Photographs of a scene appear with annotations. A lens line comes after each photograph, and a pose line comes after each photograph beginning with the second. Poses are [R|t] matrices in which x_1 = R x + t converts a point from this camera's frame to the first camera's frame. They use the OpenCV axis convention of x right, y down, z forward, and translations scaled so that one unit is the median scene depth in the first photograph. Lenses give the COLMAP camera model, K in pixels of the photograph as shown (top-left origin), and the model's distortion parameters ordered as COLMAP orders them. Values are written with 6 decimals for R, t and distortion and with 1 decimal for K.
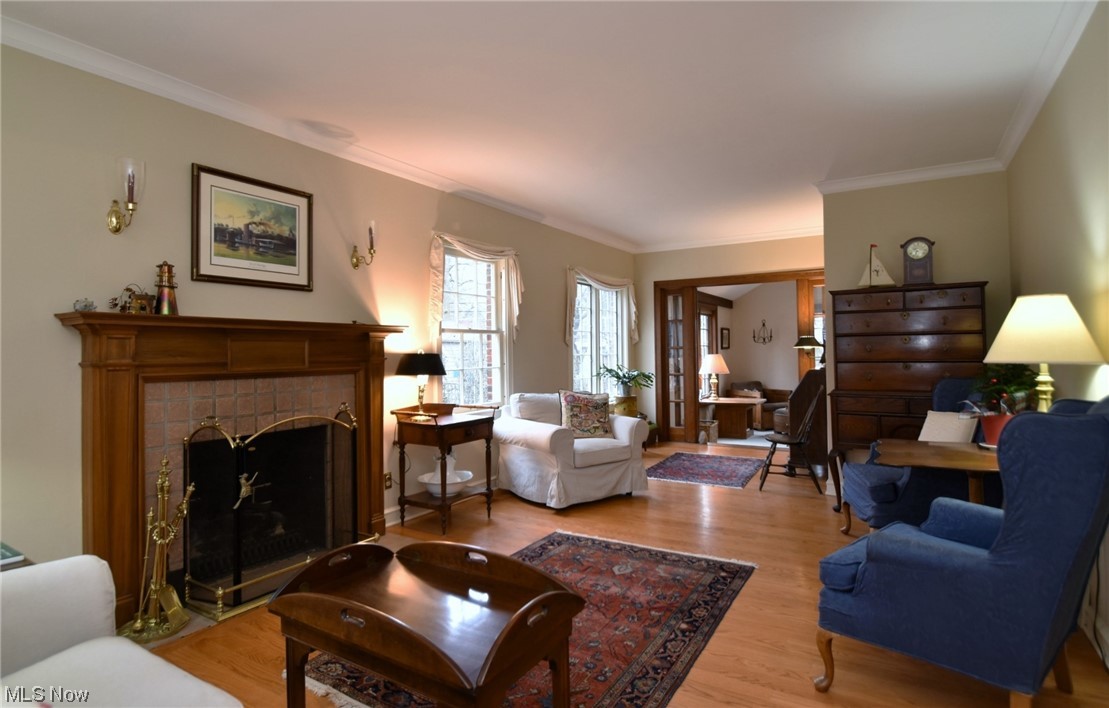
lens RADIAL K [[591.5, 0, 551.2], [0, 591.5, 349.4], [0, 0, 1]] dist [0.004206, -0.000899]
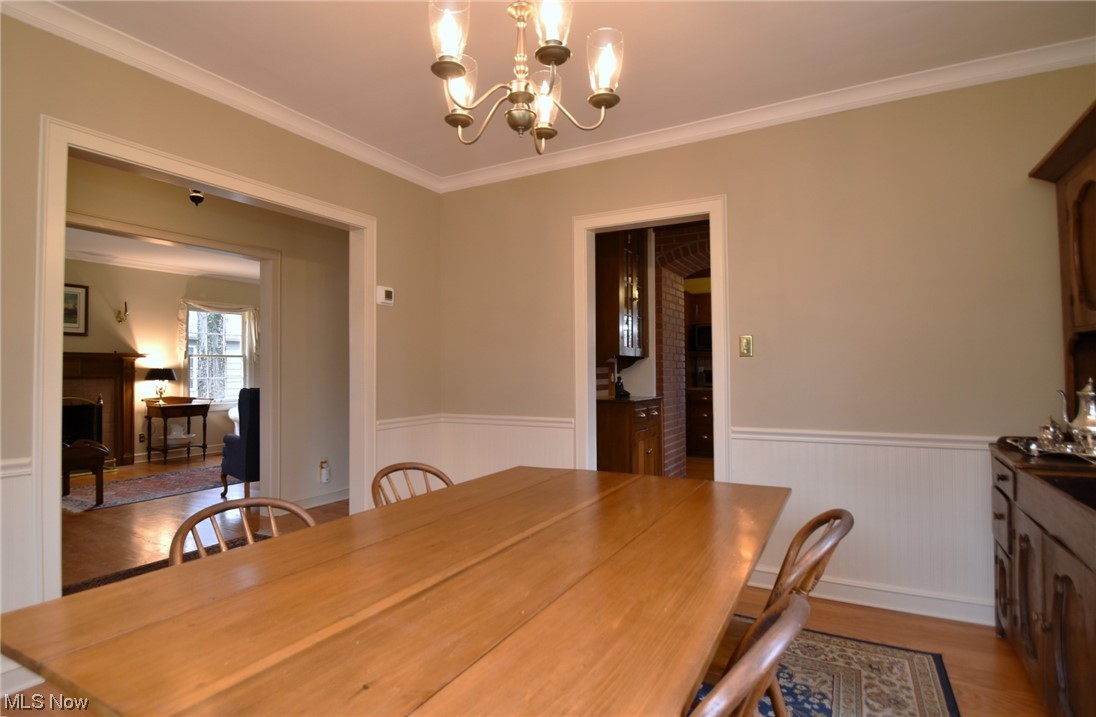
lens RADIAL K [[584.5, 0, 547.3], [0, 584.5, 357.3], [0, 0, 1]] dist [0.004206, -0.000899]
pose [[0.998705, 0.008146, 0.050217, 0.843551], [-0.007190, 0.999790, -0.019194, -0.001571], [-0.050362, 0.018808, 0.998554, -0.833565]]
